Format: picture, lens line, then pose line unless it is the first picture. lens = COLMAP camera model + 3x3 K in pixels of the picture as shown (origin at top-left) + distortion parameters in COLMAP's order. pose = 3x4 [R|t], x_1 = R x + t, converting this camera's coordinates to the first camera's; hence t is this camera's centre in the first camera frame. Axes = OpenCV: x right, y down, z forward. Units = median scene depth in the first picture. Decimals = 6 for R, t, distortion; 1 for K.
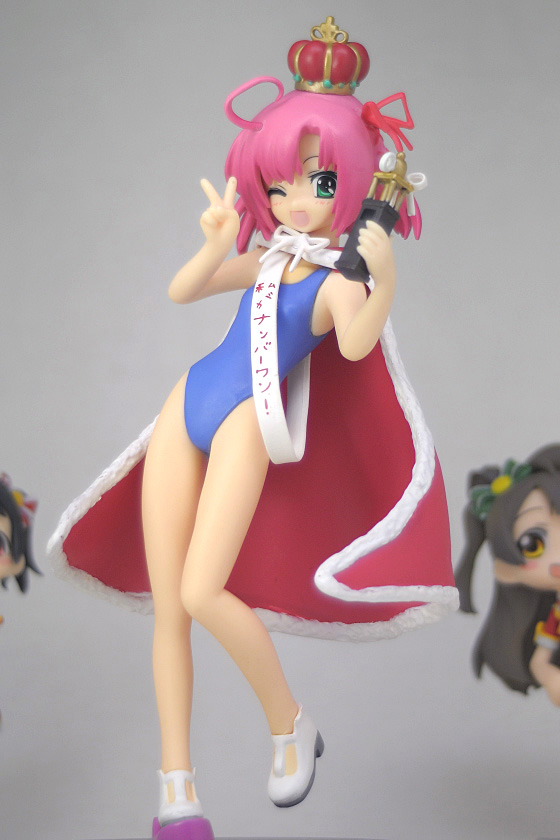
lens RADIAL K [[2504.1, 0, 279.2], [0, 2504.1, 420.0], [0, 0, 1]] dist [-0.060760, 0.000000]
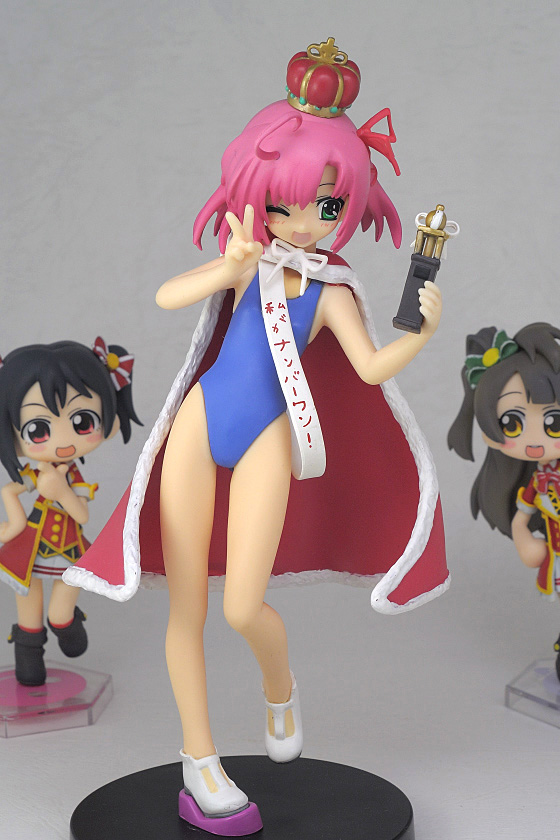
lens RADIAL K [[2504.1, 0, 280.0], [0, 2504.1, 418.4], [0, 0, 1]] dist [-0.060760, 0.000000]
pose [[0.869378, -0.116830, 0.480138, -0.512777], [-0.051974, 0.944641, 0.323963, -0.349372], [-0.491407, -0.306601, 0.815178, 0.134388]]
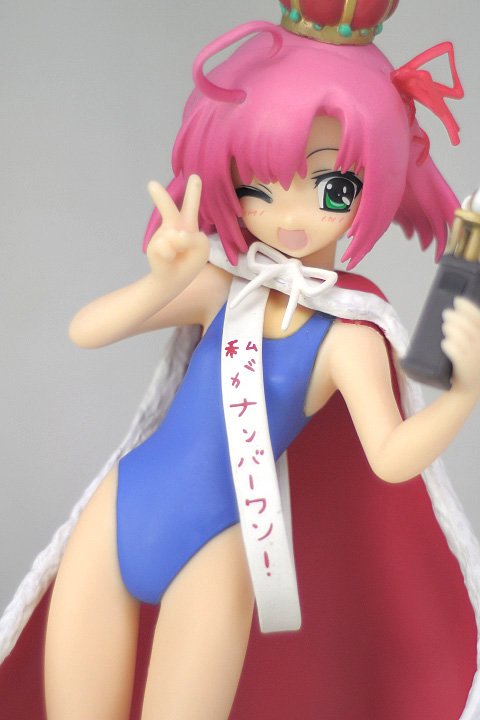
lens RADIAL K [[2146.4, 0, 242.2], [0, 2146.4, 361.6], [0, 0, 1]] dist [-0.060760, 0.000000]
pose [[0.971838, -0.009998, 0.235439, -0.136018], [-0.037360, 0.979926, 0.195828, -0.158741], [-0.232671, -0.199109, 0.951956, 0.475416]]
